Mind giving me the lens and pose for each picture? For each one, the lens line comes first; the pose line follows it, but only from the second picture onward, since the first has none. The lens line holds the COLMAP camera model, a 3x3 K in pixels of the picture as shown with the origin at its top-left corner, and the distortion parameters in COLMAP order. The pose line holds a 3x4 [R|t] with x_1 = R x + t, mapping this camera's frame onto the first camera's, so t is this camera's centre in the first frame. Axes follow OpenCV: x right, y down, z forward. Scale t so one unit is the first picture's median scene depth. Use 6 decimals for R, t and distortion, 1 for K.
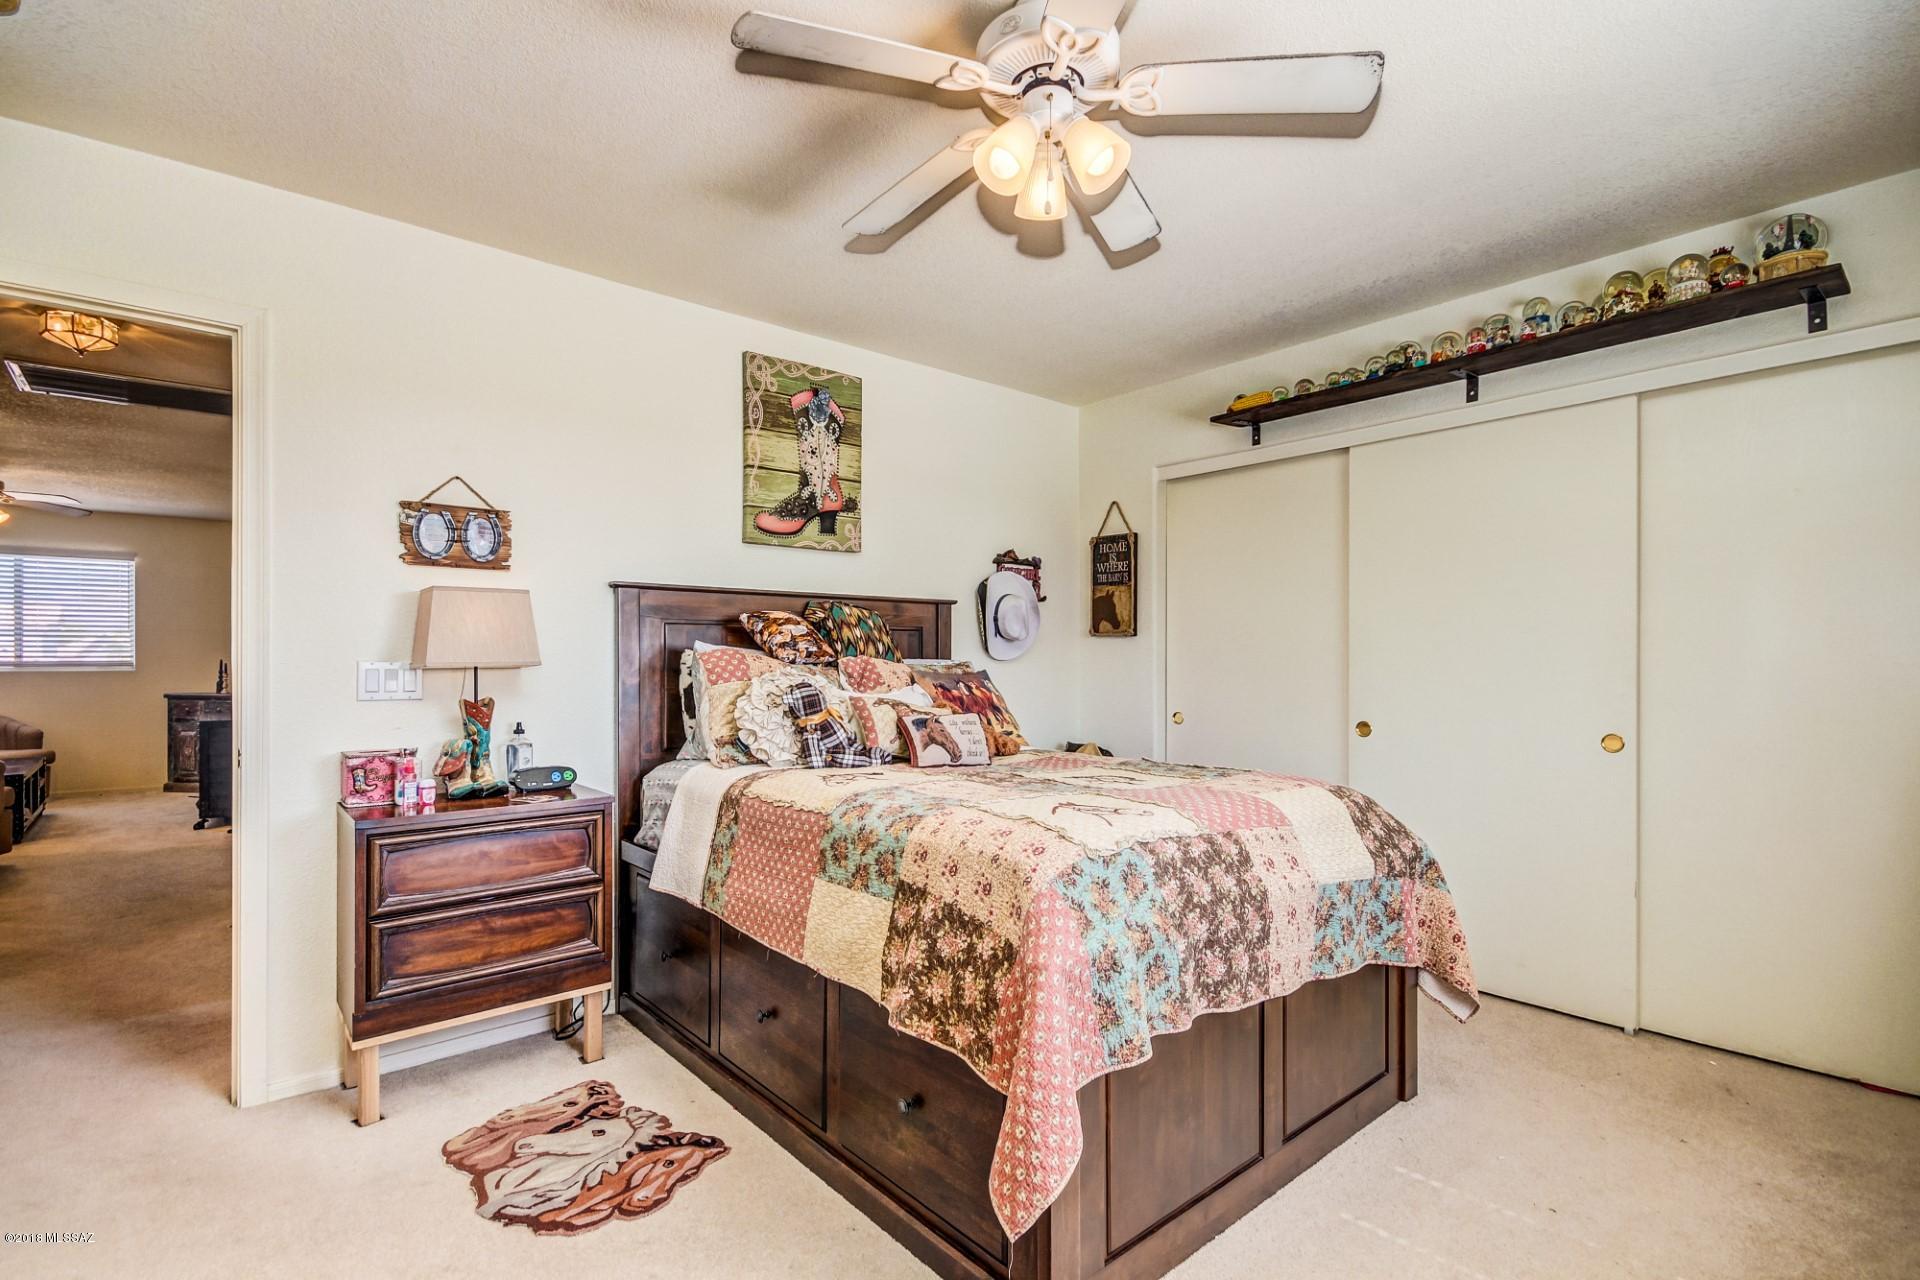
lens RADIAL K [[886.6, 0, 960.3], [0, 886.6, 649.9], [0, 0, 1]] dist [-0.004230, -0.000499]
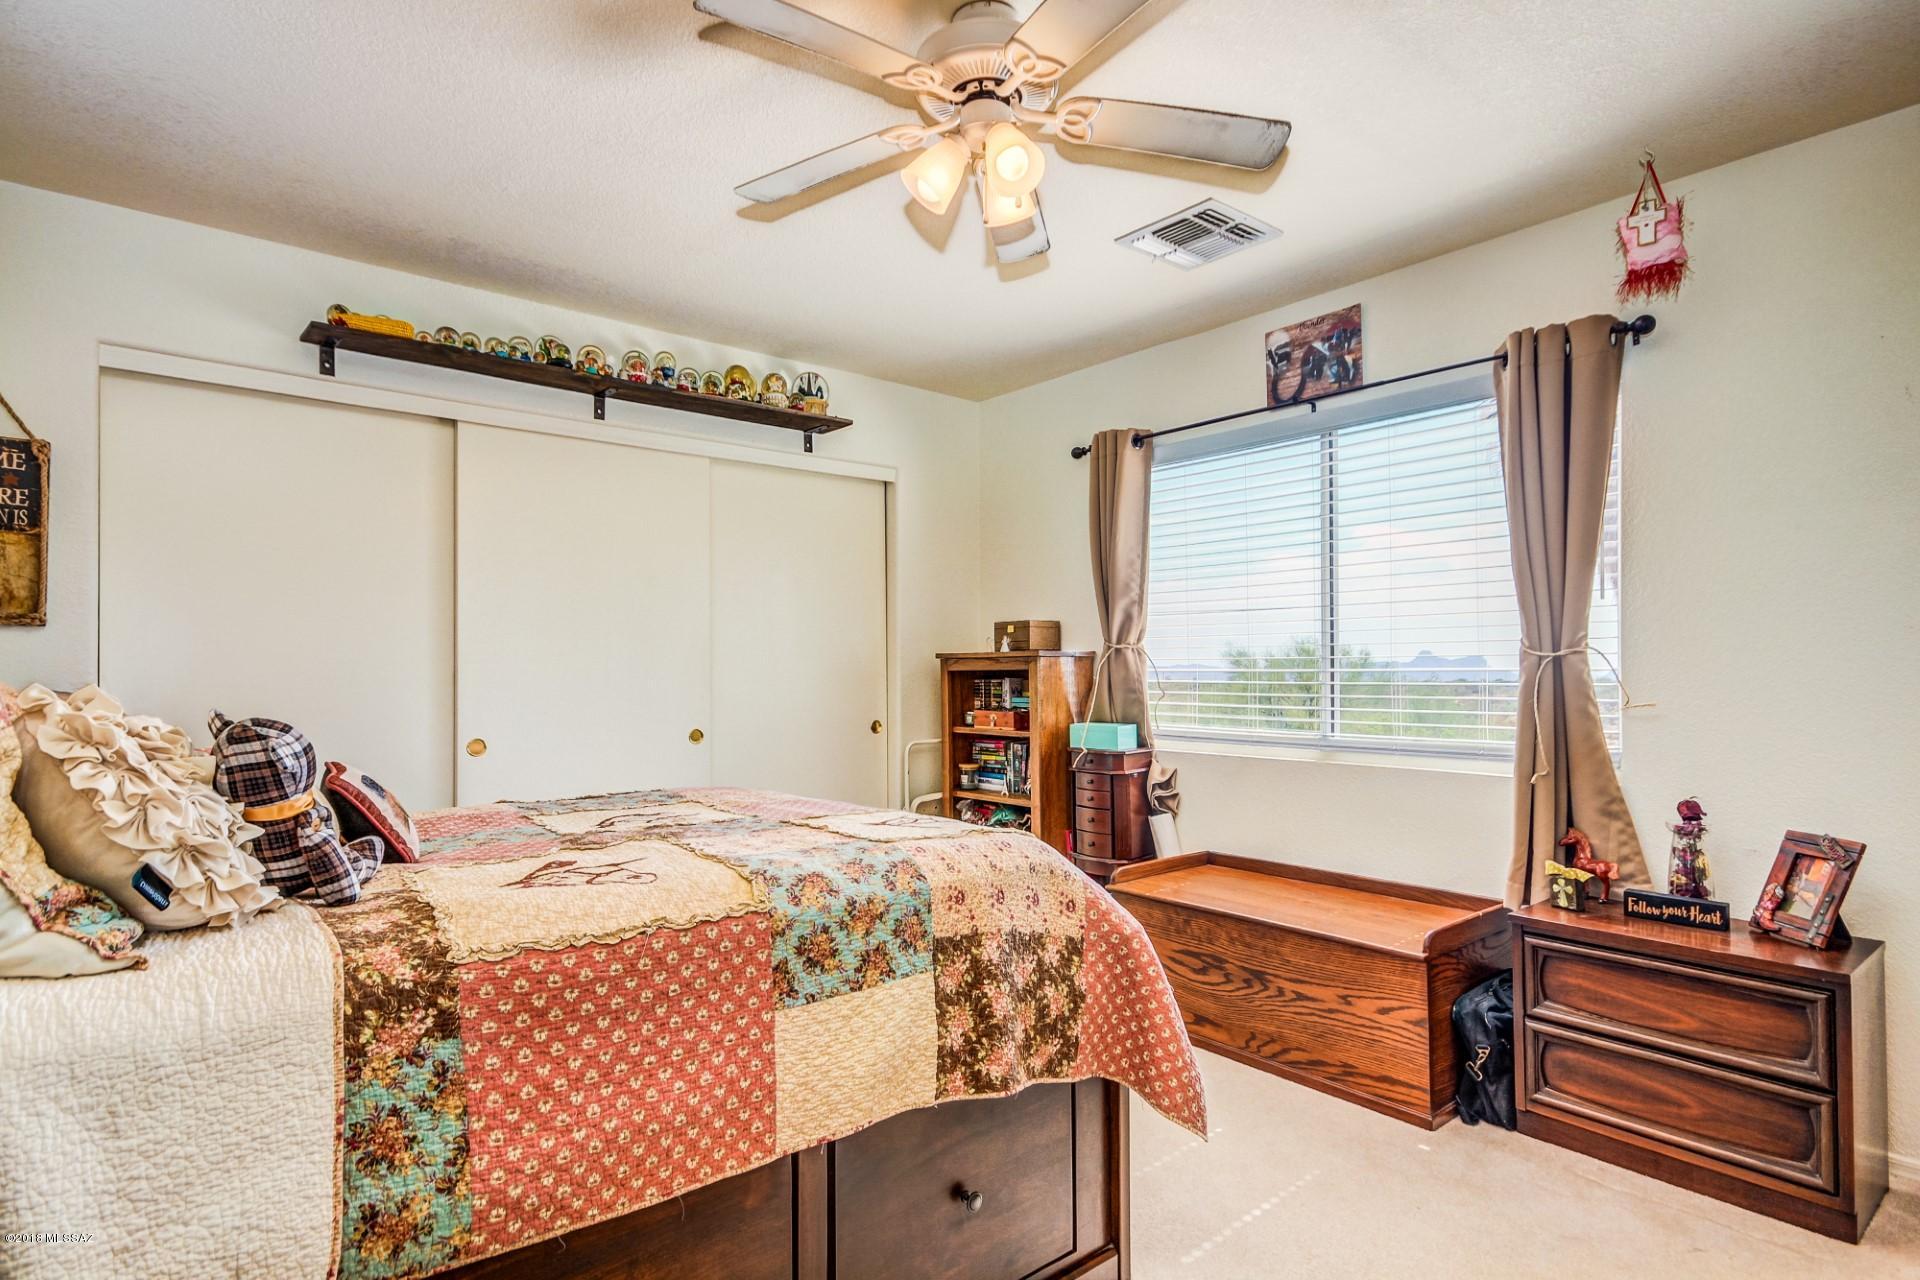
lens RADIAL K [[952.8, 0, 960.8], [0, 952.8, 650.5], [0, 0, 1]] dist [0.020507, 0.000797]
pose [[0.045949, 0.017827, 0.998785, -0.871858], [-0.010984, 0.999789, -0.017340, 0.009992], [-0.998883, -0.010174, 0.046135, 0.869275]]
